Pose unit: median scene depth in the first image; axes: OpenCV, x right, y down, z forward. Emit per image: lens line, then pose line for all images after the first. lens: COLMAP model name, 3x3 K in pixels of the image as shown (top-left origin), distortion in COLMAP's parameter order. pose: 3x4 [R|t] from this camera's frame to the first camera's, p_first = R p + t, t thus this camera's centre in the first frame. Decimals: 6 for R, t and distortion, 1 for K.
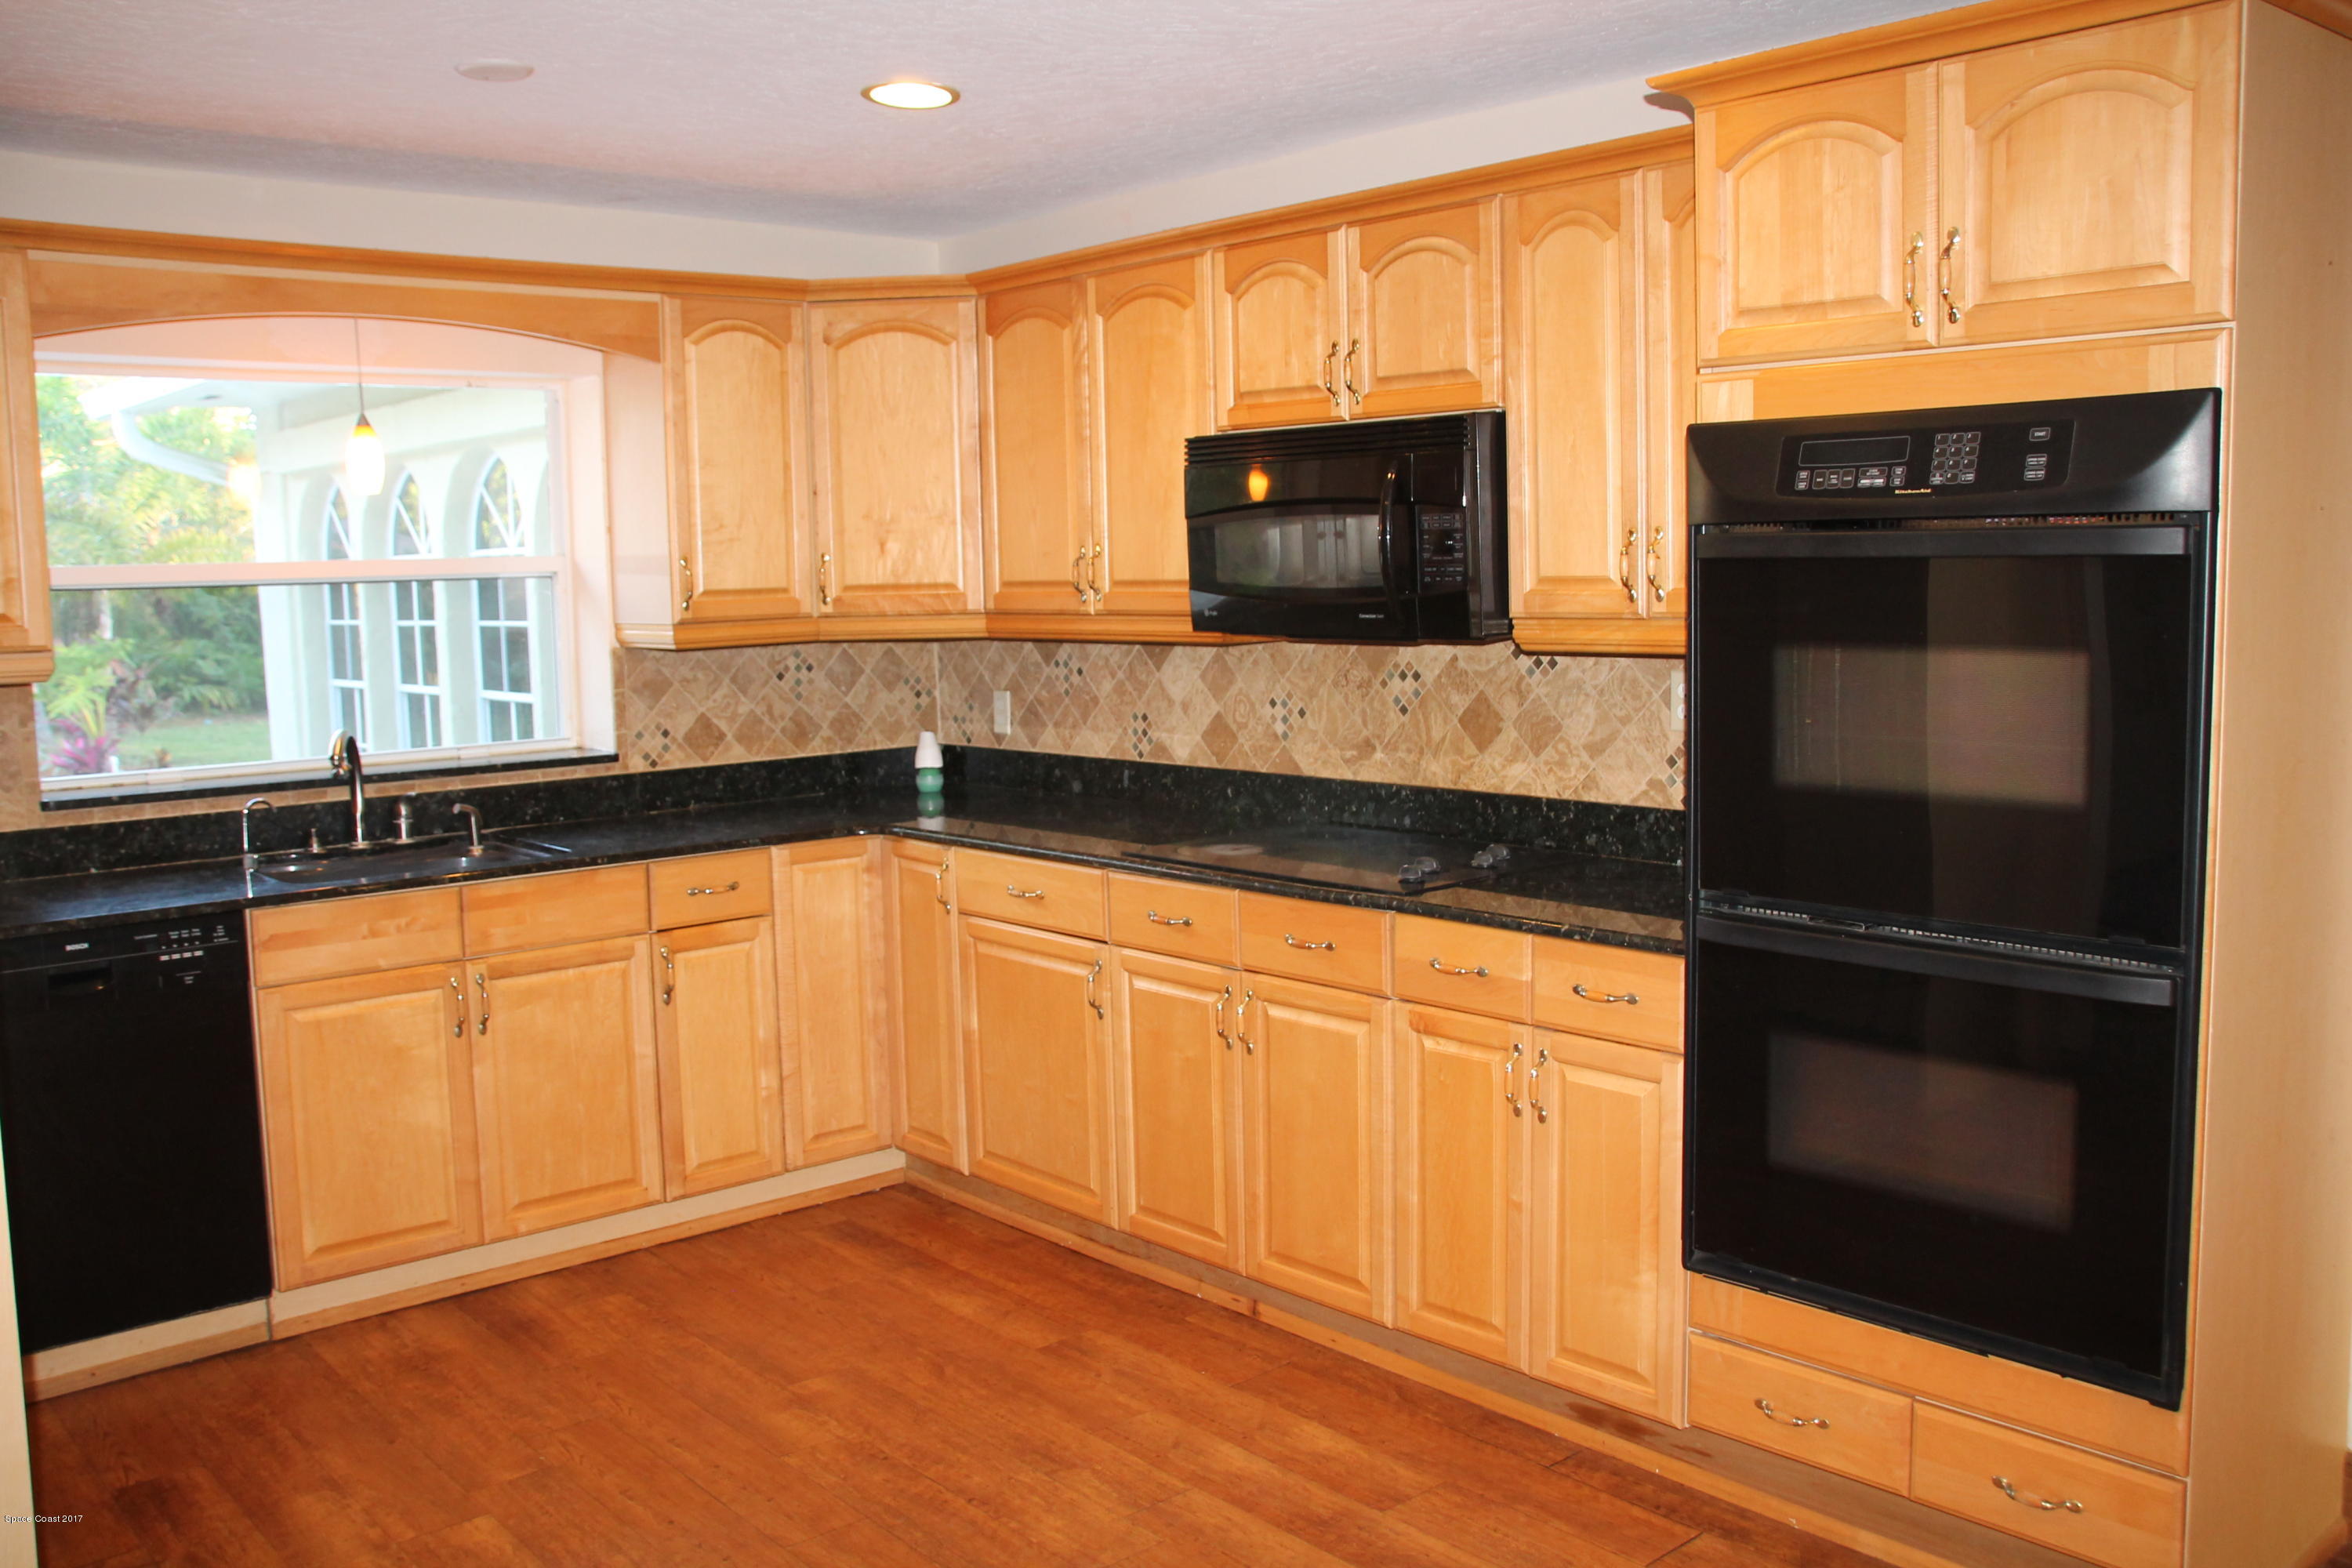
lens RADIAL K [[2024.2, 0, 1178.3], [0, 2024.2, 771.6], [0, 0, 1]] dist [-0.114106, 0.096429]
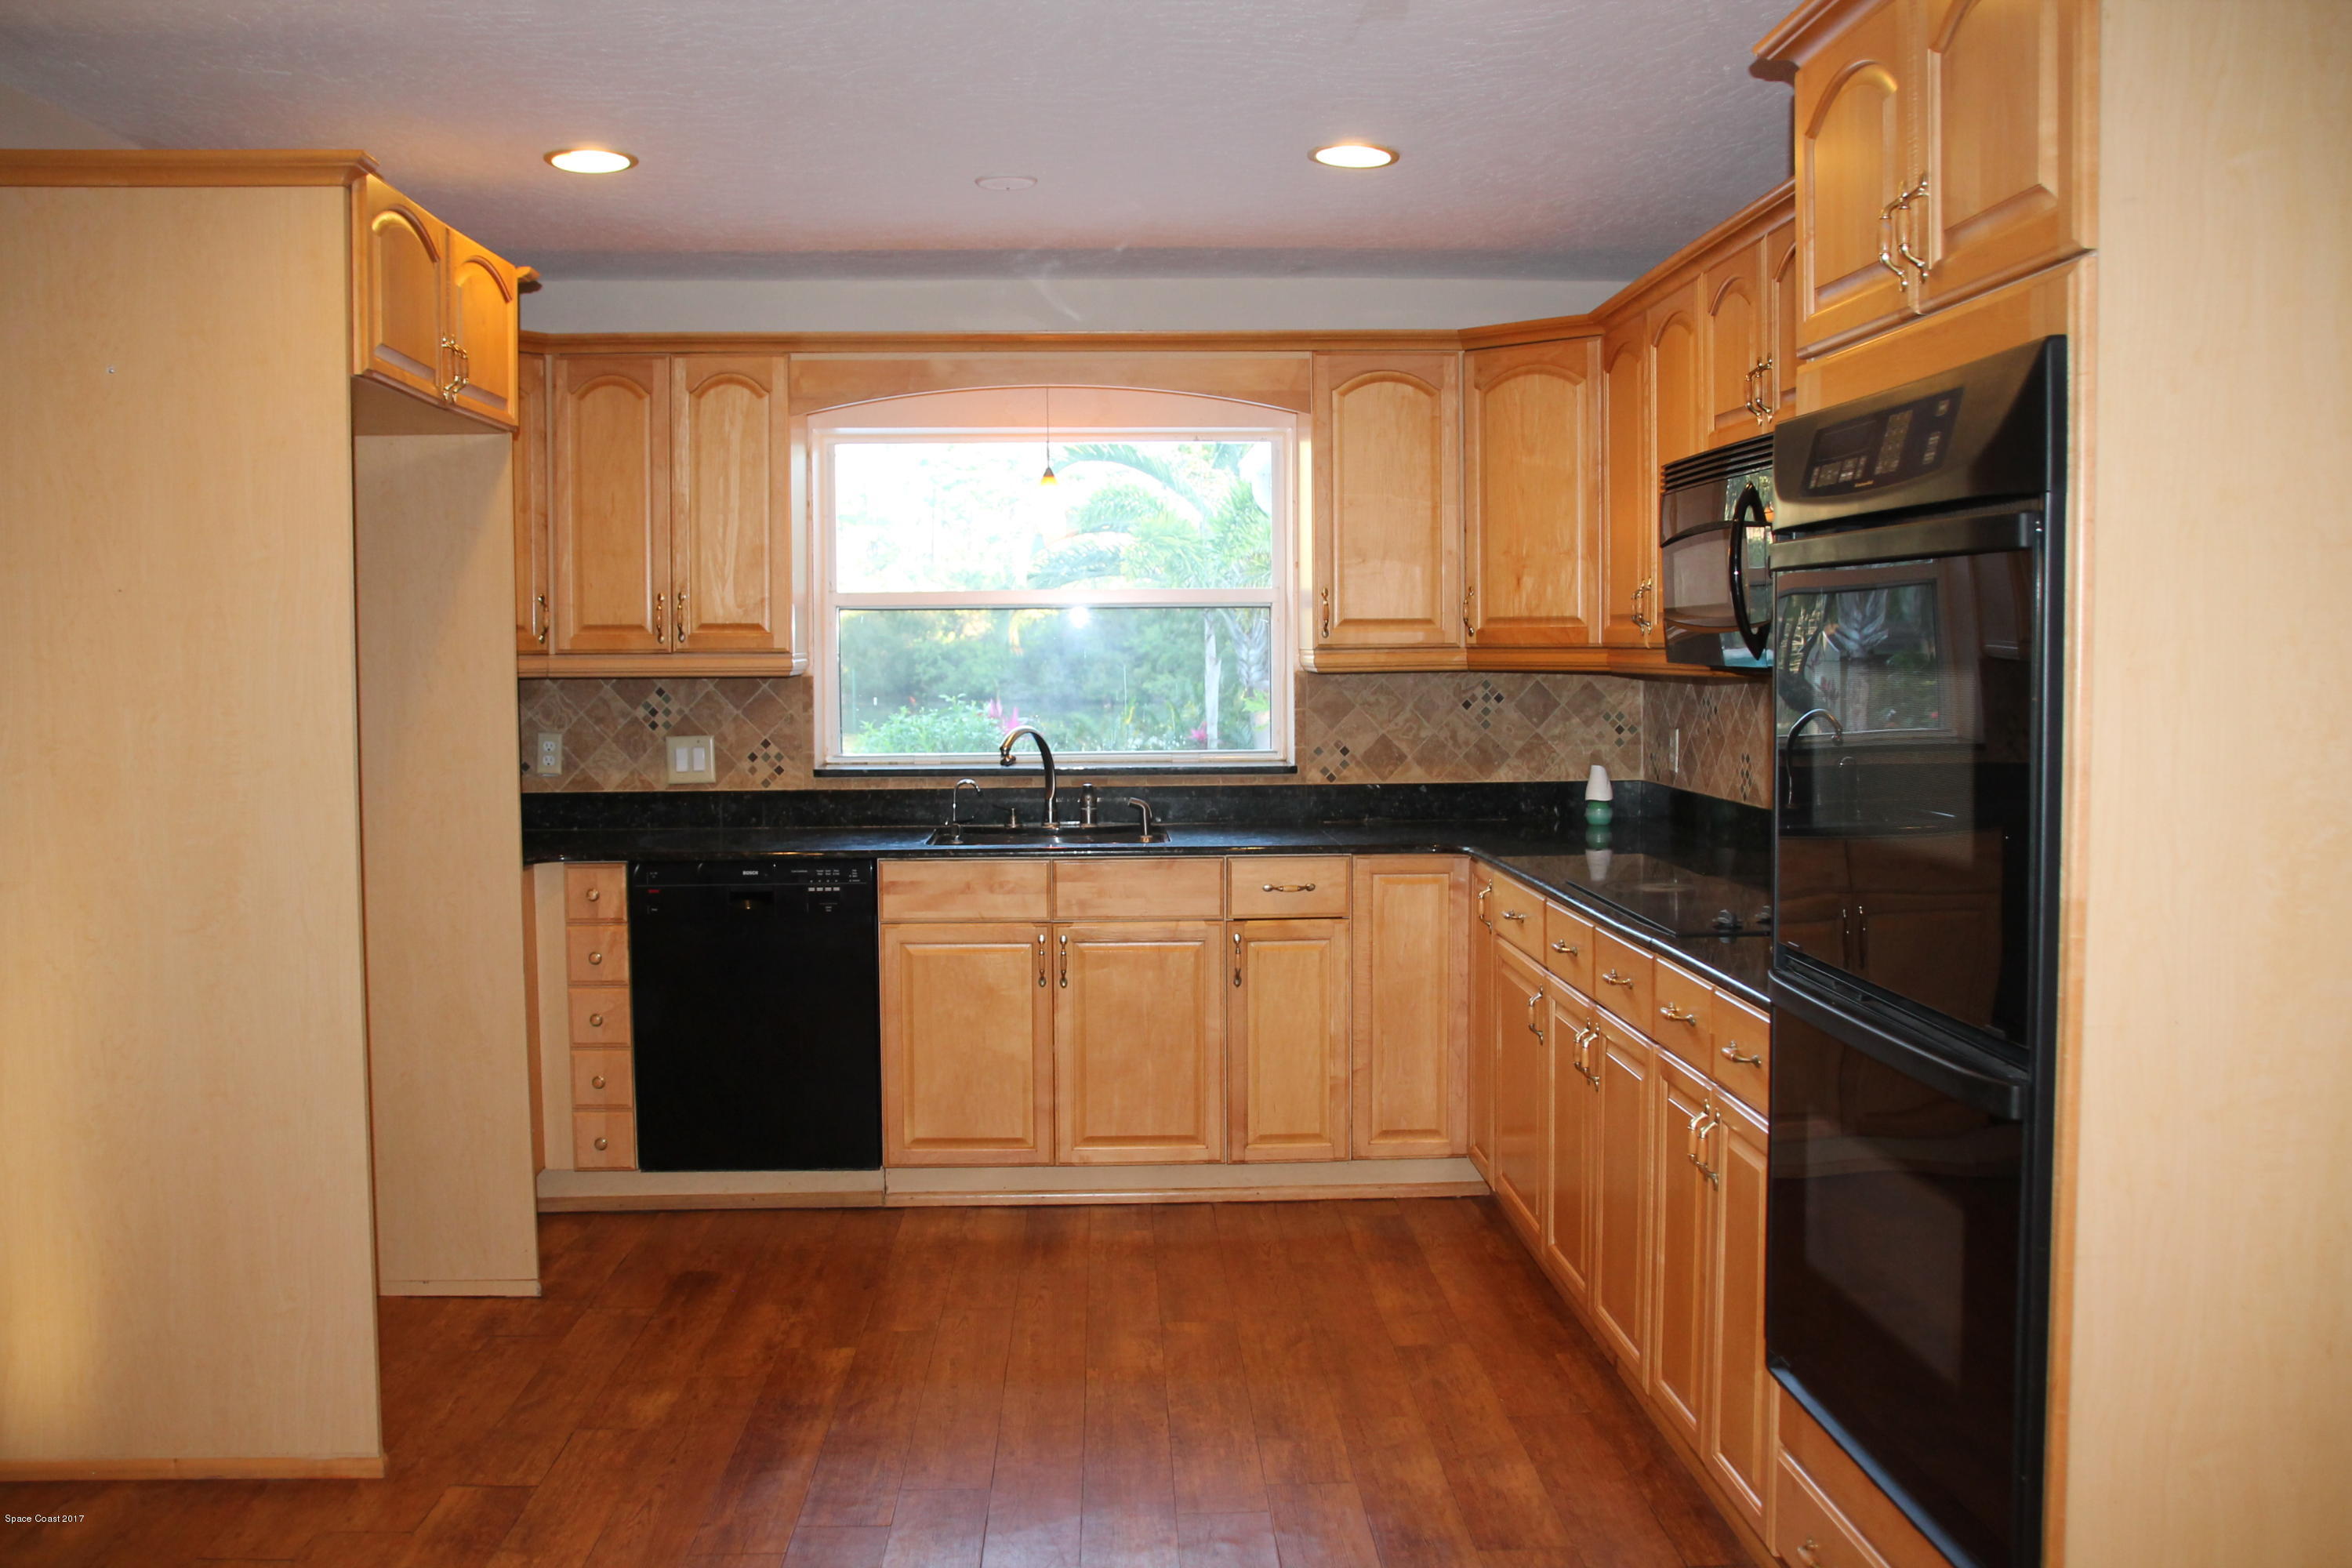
lens RADIAL K [[2024.2, 0, 1131.4], [0, 2024.2, 765.1], [0, 0, 1]] dist [-0.114106, 0.096429]
pose [[0.772749, 0.053272, -0.632472, 0.401365], [-0.074413, 0.997204, -0.006924, 0.005536], [0.630334, 0.052415, 0.774552, 0.085397]]
